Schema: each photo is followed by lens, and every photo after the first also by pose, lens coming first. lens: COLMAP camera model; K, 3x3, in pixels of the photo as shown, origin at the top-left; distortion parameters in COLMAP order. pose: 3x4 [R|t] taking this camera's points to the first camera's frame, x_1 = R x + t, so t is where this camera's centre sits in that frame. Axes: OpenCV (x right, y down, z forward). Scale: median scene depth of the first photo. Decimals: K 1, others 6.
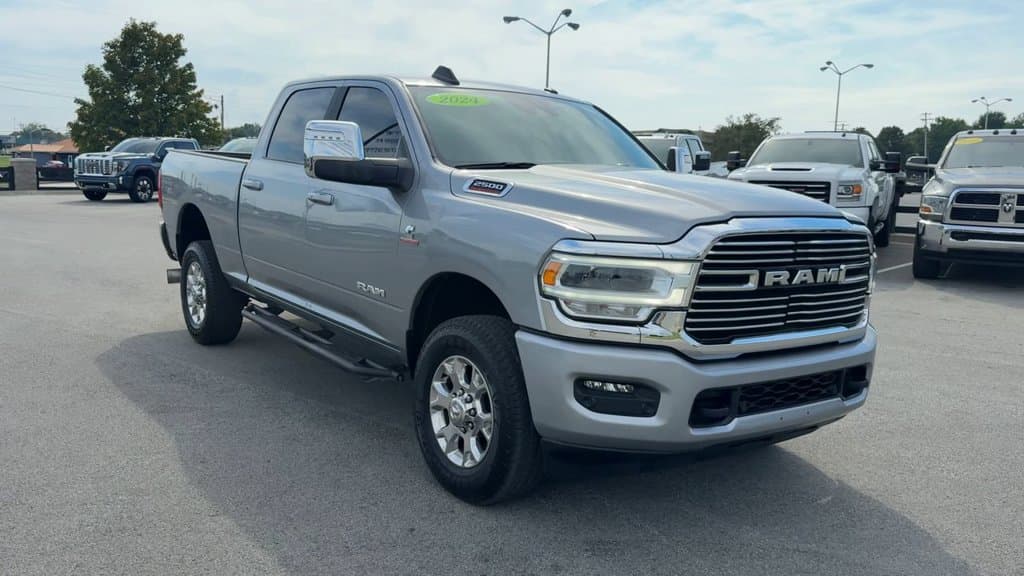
lens RADIAL K [[849.2, 0, 507.8], [0, 849.2, 292.0], [0, 0, 1]] dist [0.104334, -0.184281]
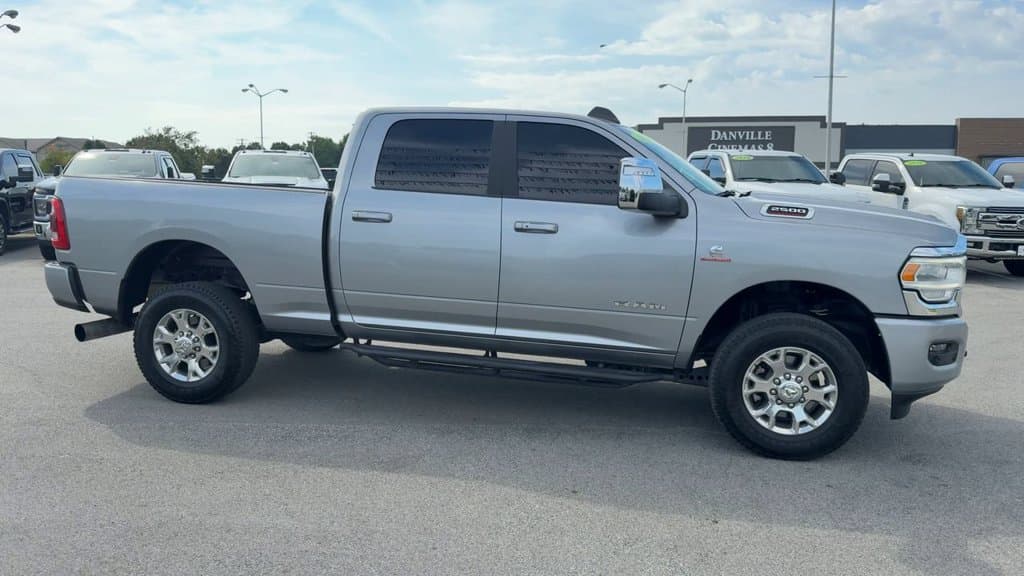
lens RADIAL K [[765.8, 0, 496.3], [0, 765.8, 283.2], [0, 0, 1]] dist [0.078757, -0.128088]
pose [[0.761752, -0.094513, 0.640937, -0.984712], [0.098680, 0.994685, 0.029396, -0.083738], [-0.640309, 0.040855, 0.767030, 0.357473]]
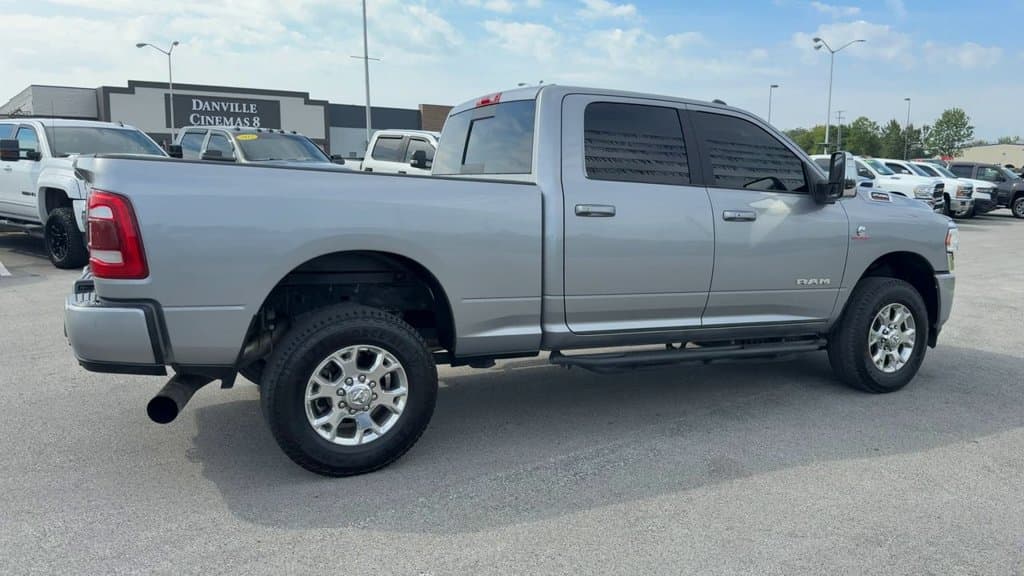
lens RADIAL K [[793.8, 0, 549.6], [0, 793.8, 265.9], [0, 0, 1]] dist [0.019733, -0.002923]
pose [[0.141615, -0.137269, 0.980358, -1.425519], [0.125351, 0.984854, 0.119792, -0.225974], [-0.981953, 0.105925, 0.156676, 1.241496]]
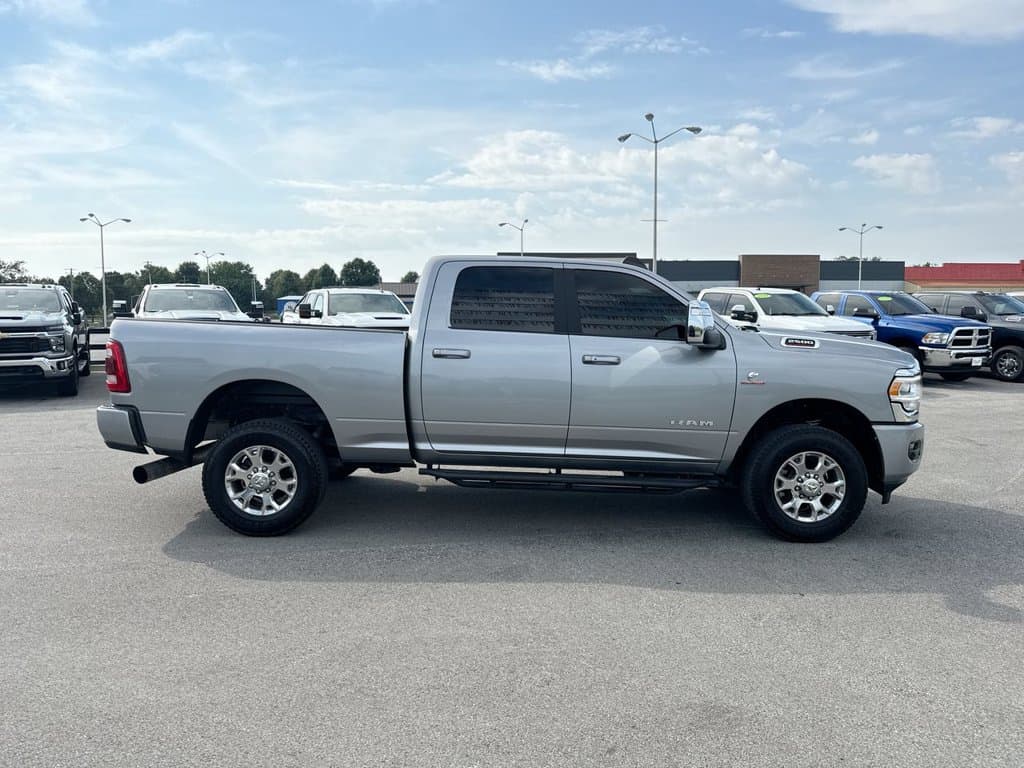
lens RADIAL K [[717.9, 0, 506.1], [0, 717.9, 382.5], [0, 0, 1]] dist [0.067897, -0.097907]
pose [[0.593755, -0.096173, 0.798878, -1.280375], [0.126703, 0.991620, 0.025207, -0.137345], [-0.794608, 0.086253, 0.600965, 0.564733]]
